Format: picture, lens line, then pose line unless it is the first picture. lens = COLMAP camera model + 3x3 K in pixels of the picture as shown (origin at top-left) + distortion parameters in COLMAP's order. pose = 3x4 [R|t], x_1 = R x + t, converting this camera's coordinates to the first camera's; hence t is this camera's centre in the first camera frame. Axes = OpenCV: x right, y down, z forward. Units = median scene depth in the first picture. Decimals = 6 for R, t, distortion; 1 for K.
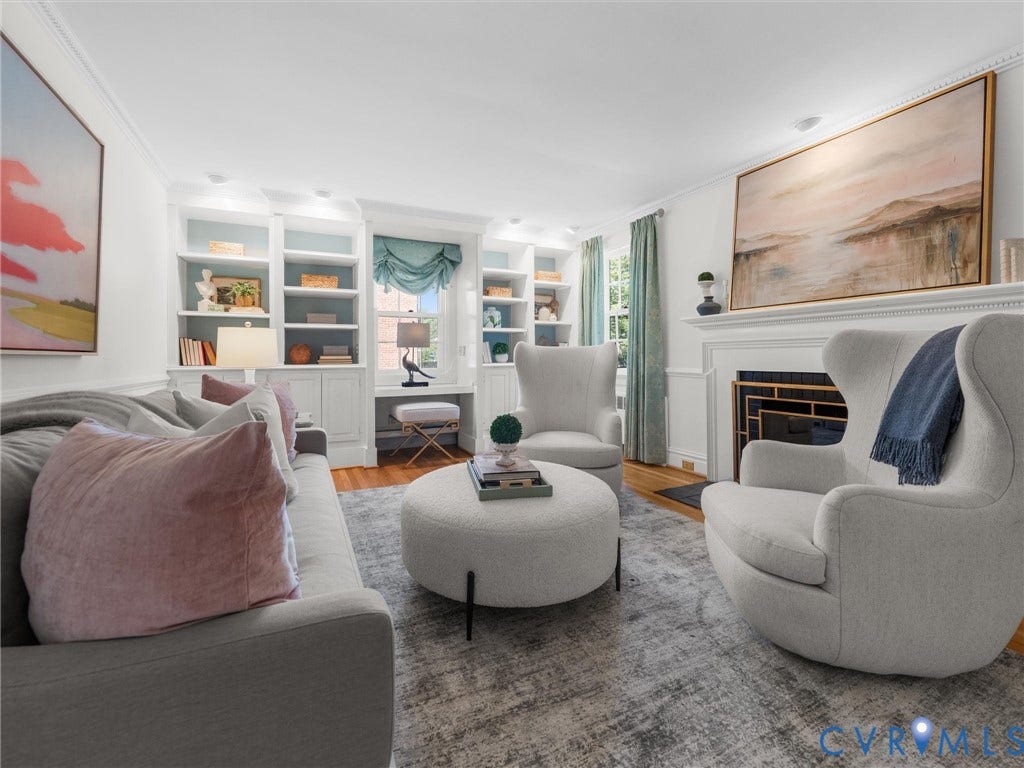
lens RADIAL K [[436.5, 0, 505.9], [0, 436.5, 350.9], [0, 0, 1]] dist [0.000455, 0.001014]
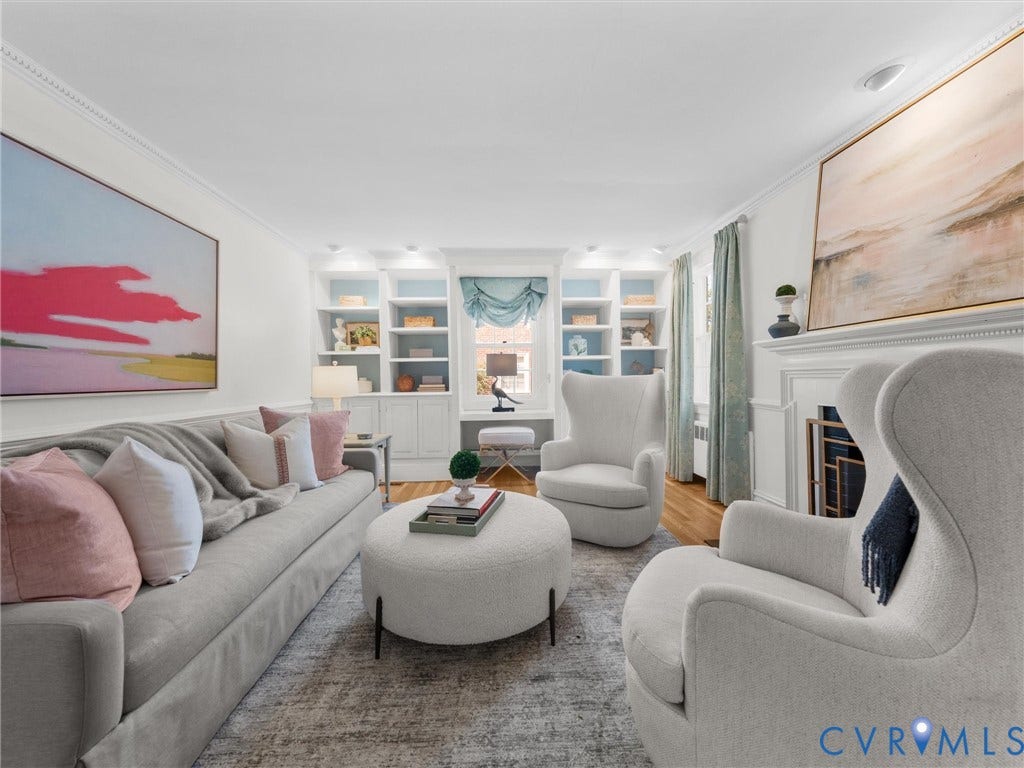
lens RADIAL K [[406.4, 0, 509.7], [0, 406.4, 379.2], [0, 0, 1]] dist [-0.002492, 0.000017]
pose [[0.925913, -0.006280, -0.377685, 0.224781], [0.013156, 0.999791, 0.015628, -0.018071], [0.377508, -0.019439, 0.925802, 0.072534]]
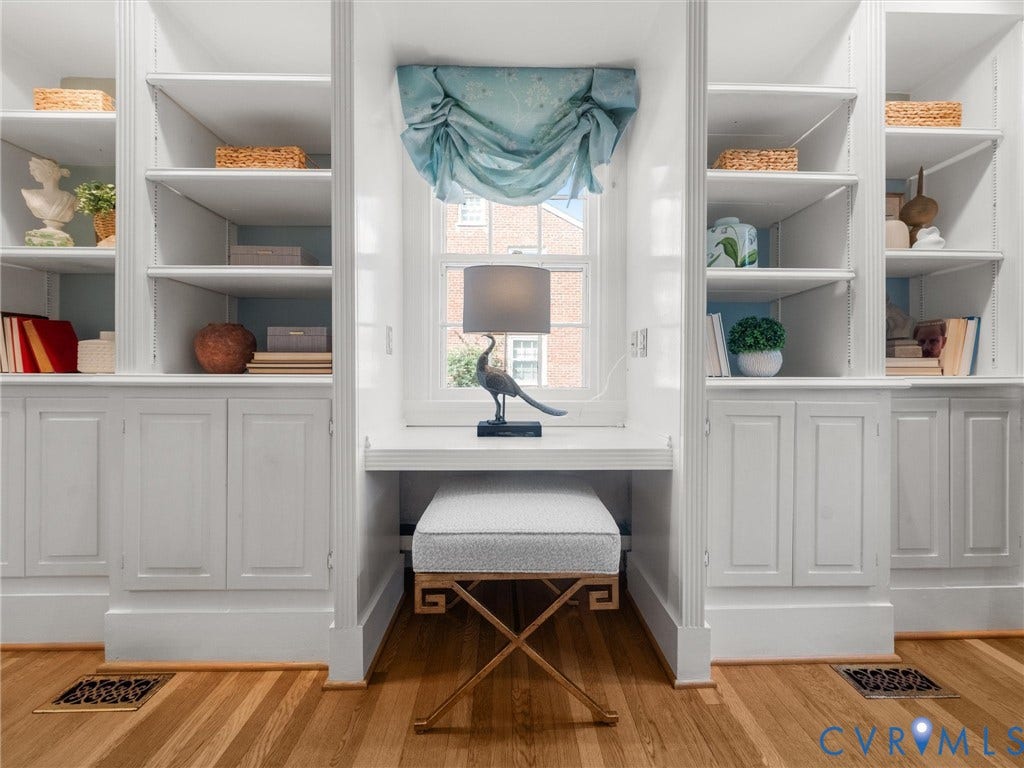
lens RADIAL K [[406.4, 0, 506.4], [0, 406.4, 369.4], [0, 0, 1]] dist [-0.002492, 0.000017]
pose [[0.906540, 0.011055, -0.421975, -0.068846], [-0.002478, 0.999779, 0.020868, 0.018971], [0.422113, -0.017872, 0.906367, 0.785621]]
